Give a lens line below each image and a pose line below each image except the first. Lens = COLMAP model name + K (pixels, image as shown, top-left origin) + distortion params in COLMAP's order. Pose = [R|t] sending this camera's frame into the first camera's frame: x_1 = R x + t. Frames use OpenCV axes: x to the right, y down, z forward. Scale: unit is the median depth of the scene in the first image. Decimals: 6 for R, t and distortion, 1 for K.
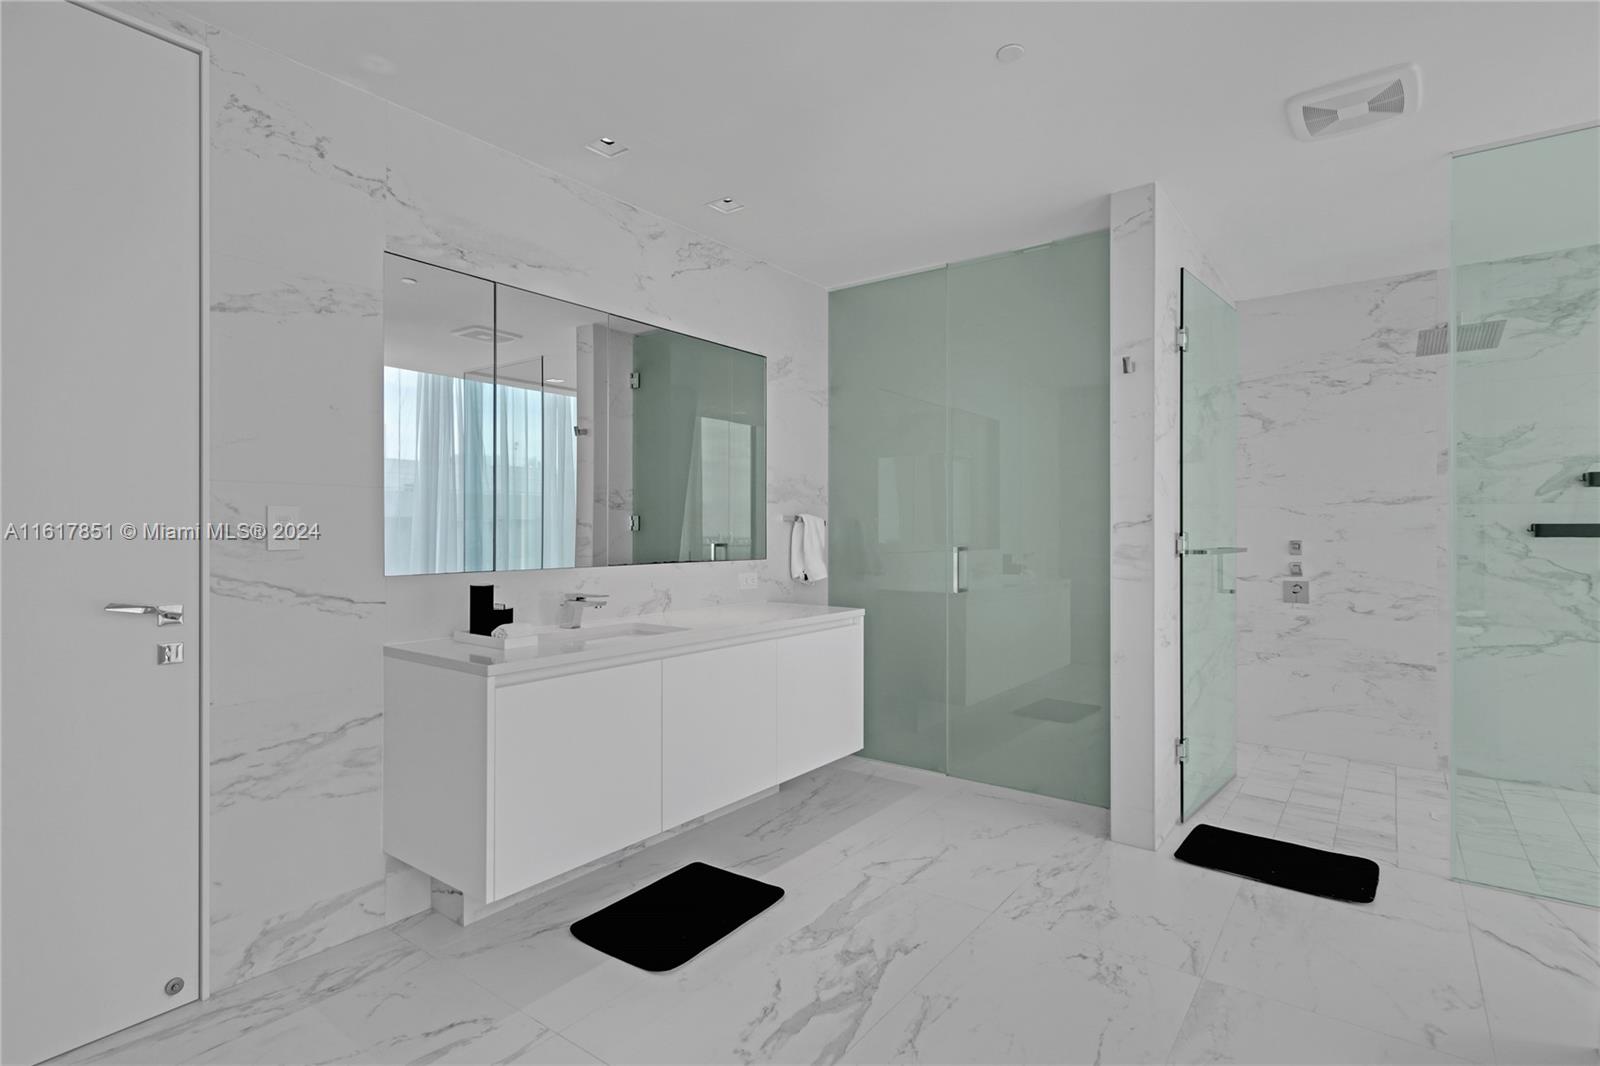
lens RADIAL K [[780.1, 0, 795.3], [0, 780.1, 526.1], [0, 0, 1]] dist [0.001961, 0.000165]
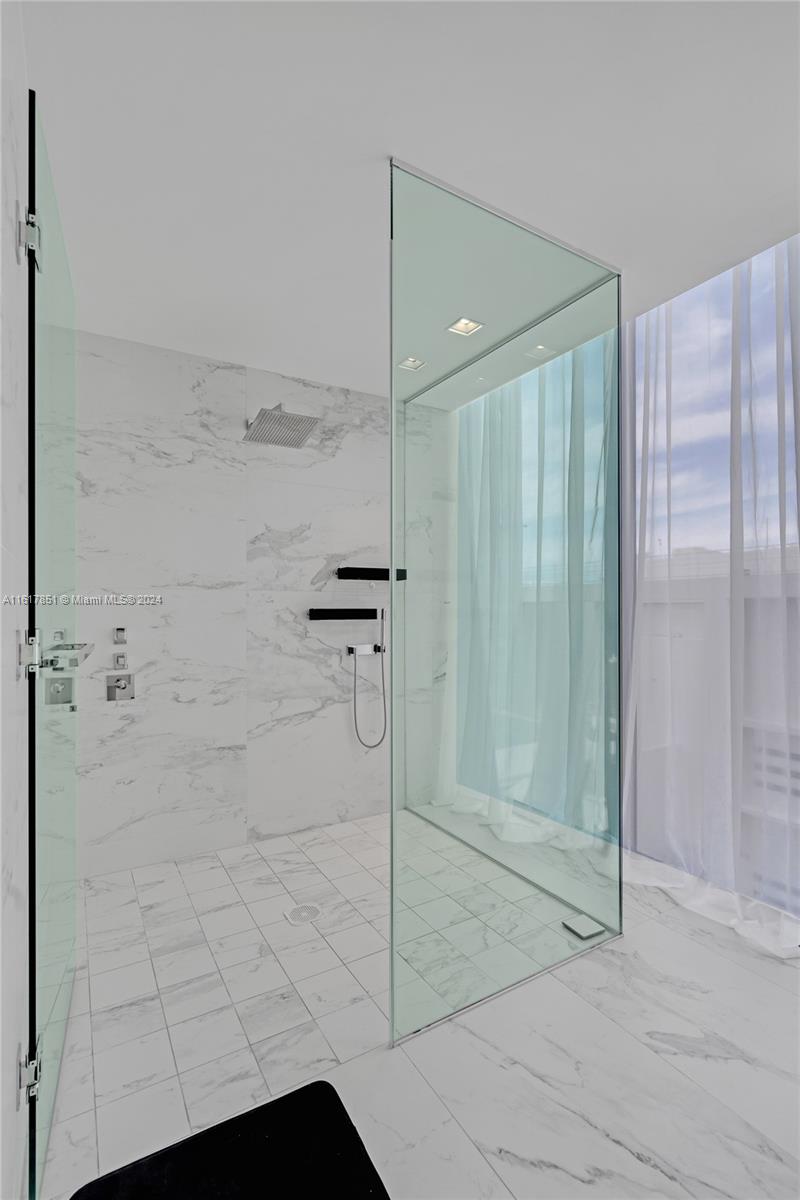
lens RADIAL K [[550.0, 0, 397.6], [0, 550.0, 609.6], [0, 0, 1]] dist [-0.001581, -0.000190]
pose [[0.377205, -0.001537, 0.926128, 0.226056], [-0.001928, 0.999995, 0.002445, -0.003888], [-0.926128, -0.002707, 0.377201, 0.564770]]
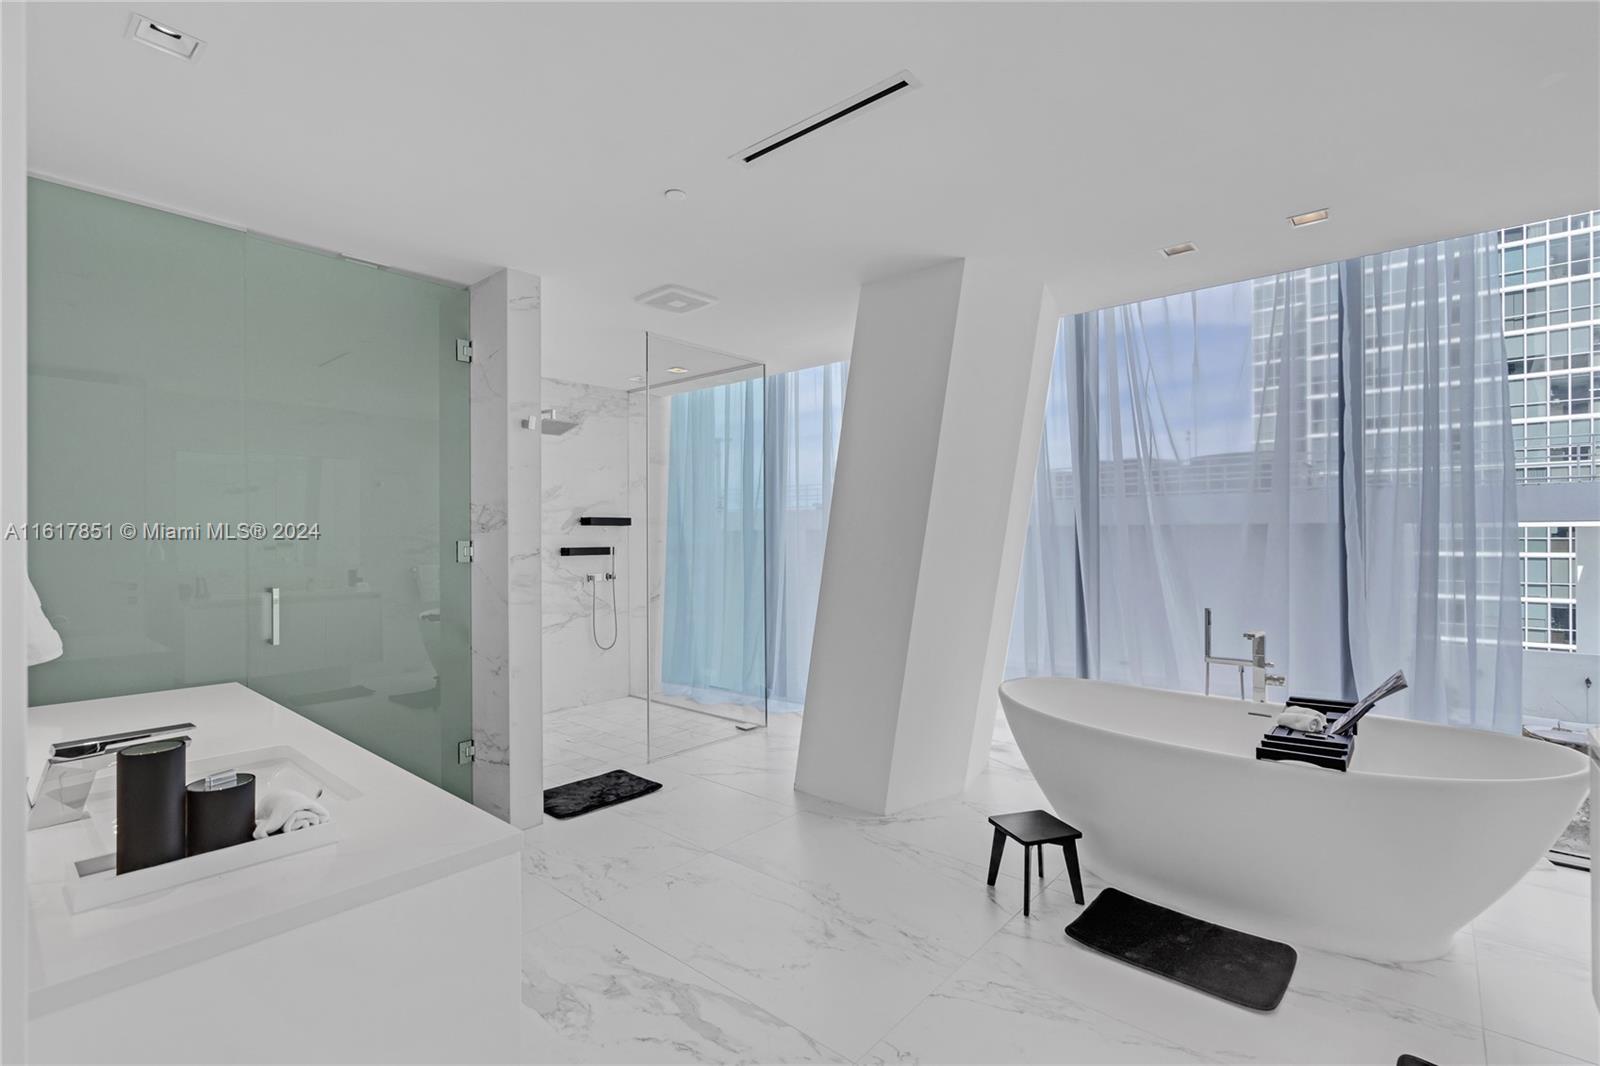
lens RADIAL K [[731.8, 0, 800.0], [0, 731.8, 533.0], [0, 0, 1]] dist [-0.000157, -0.000004]
pose [[0.063489, 0.003524, 0.997976, -0.523174], [-0.000272, 0.999994, -0.003514, -0.027786], [-0.997982, -0.000048, 0.063490, 0.415564]]
